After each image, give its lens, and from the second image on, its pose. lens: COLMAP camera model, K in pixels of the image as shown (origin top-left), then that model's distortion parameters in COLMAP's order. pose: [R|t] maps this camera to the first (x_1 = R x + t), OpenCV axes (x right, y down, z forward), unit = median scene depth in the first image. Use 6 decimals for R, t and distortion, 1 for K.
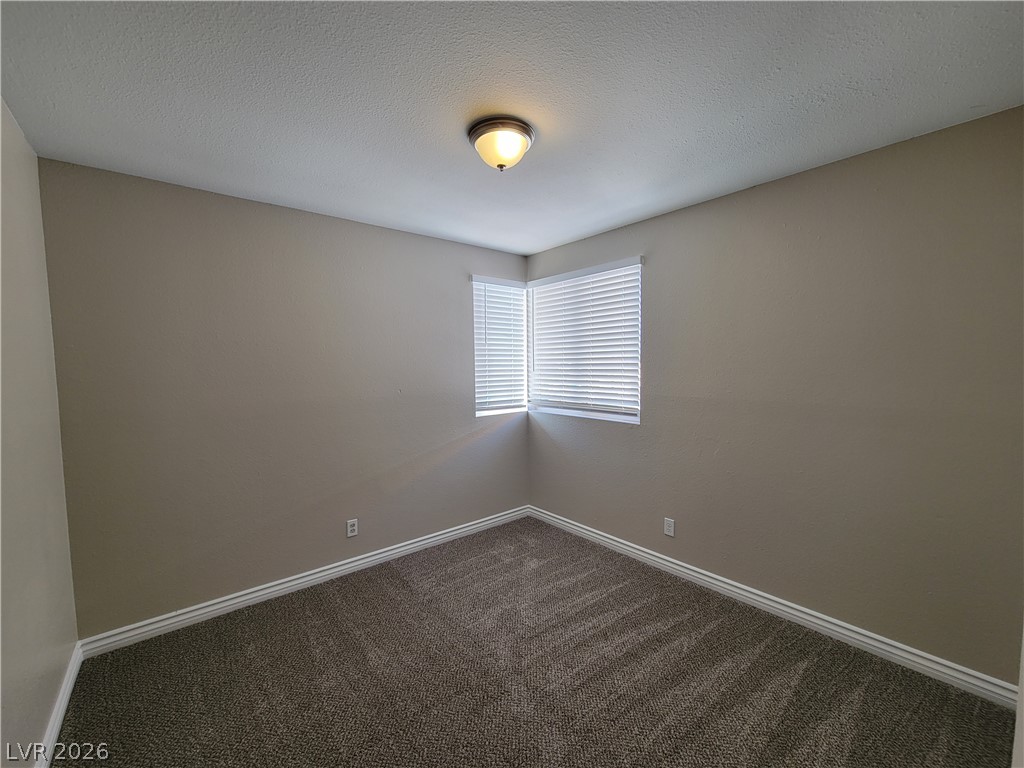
lens RADIAL K [[417.7, 0, 503.7], [0, 417.7, 387.0], [0, 0, 1]] dist [0.002089, -0.002478]
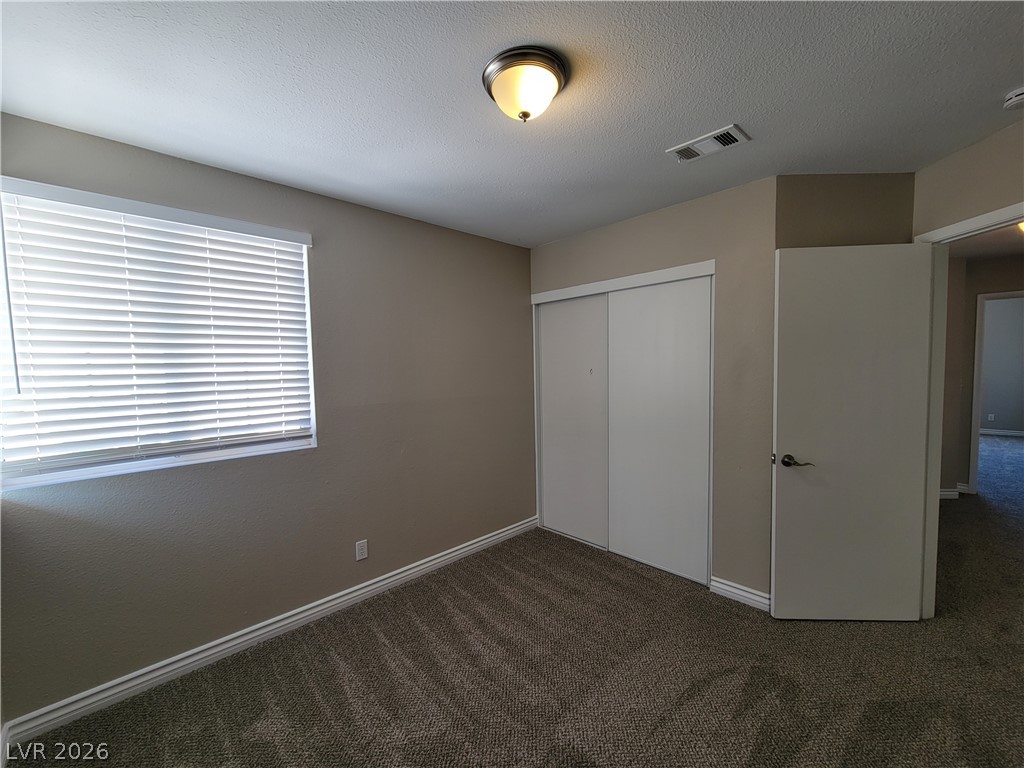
lens RADIAL K [[417.7, 0, 513.6], [0, 417.7, 388.3], [0, 0, 1]] dist [0.002089, -0.002478]
pose [[-0.089376, -0.044532, 0.995002, -0.489940], [0.073435, 0.995986, 0.051173, -0.034862], [-0.993287, 0.077642, -0.085748, 0.680684]]
